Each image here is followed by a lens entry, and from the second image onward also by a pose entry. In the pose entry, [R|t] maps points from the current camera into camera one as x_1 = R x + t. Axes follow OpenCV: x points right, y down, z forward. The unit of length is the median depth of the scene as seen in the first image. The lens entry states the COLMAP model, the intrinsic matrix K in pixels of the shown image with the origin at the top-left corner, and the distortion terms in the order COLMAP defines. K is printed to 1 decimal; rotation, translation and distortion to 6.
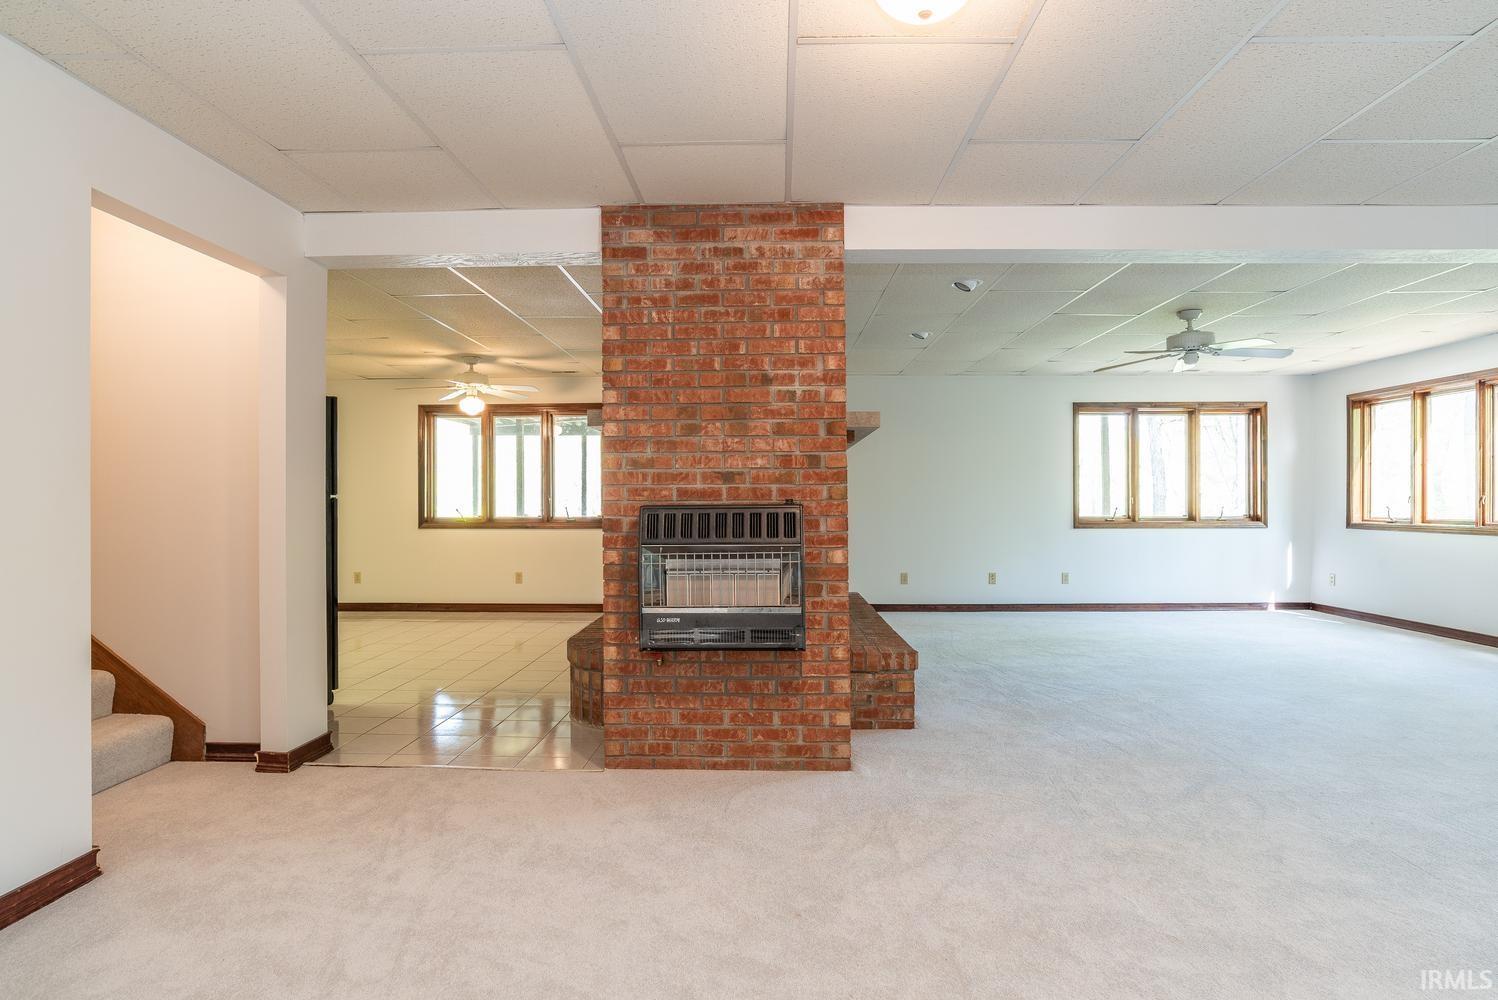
lens RADIAL K [[785.9, 0, 749.0], [0, 785.9, 500.0], [0, 0, 1]] dist [-0.025673, 0.001404]
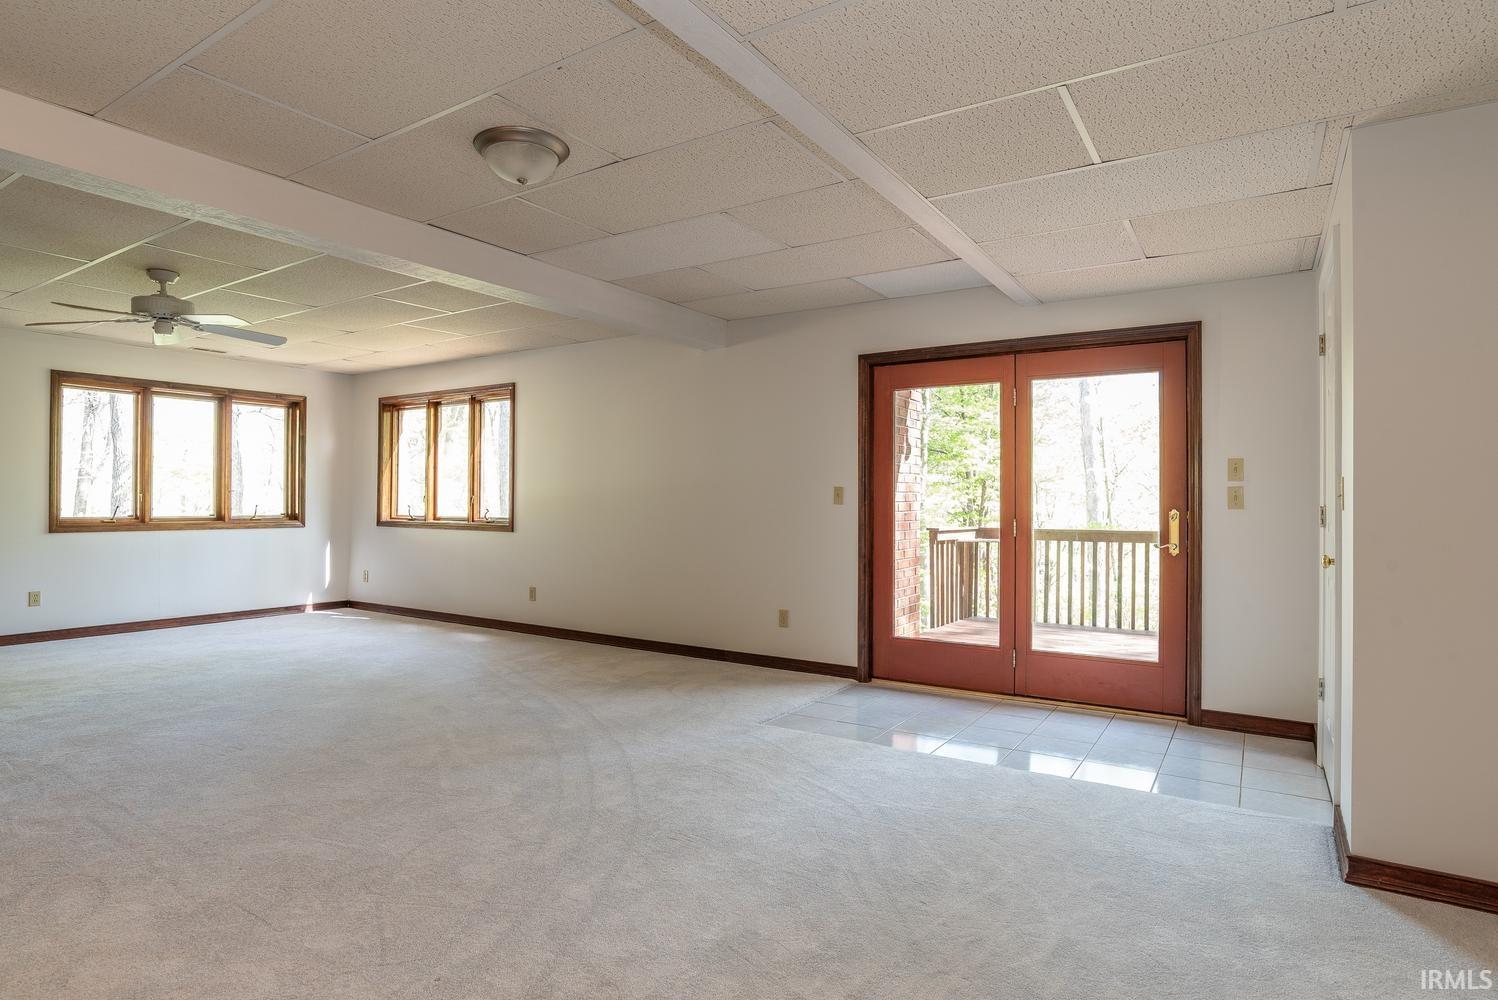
lens RADIAL K [[785.9, 0, 749.0], [0, 785.9, 500.0], [0, 0, 1]] dist [-0.025673, 0.001404]
pose [[0.531947, 0.006330, 0.846754, 0.149515], [-0.009037, 0.999958, -0.001798, -0.001079], [-0.846730, -0.006695, 0.531981, 0.018473]]
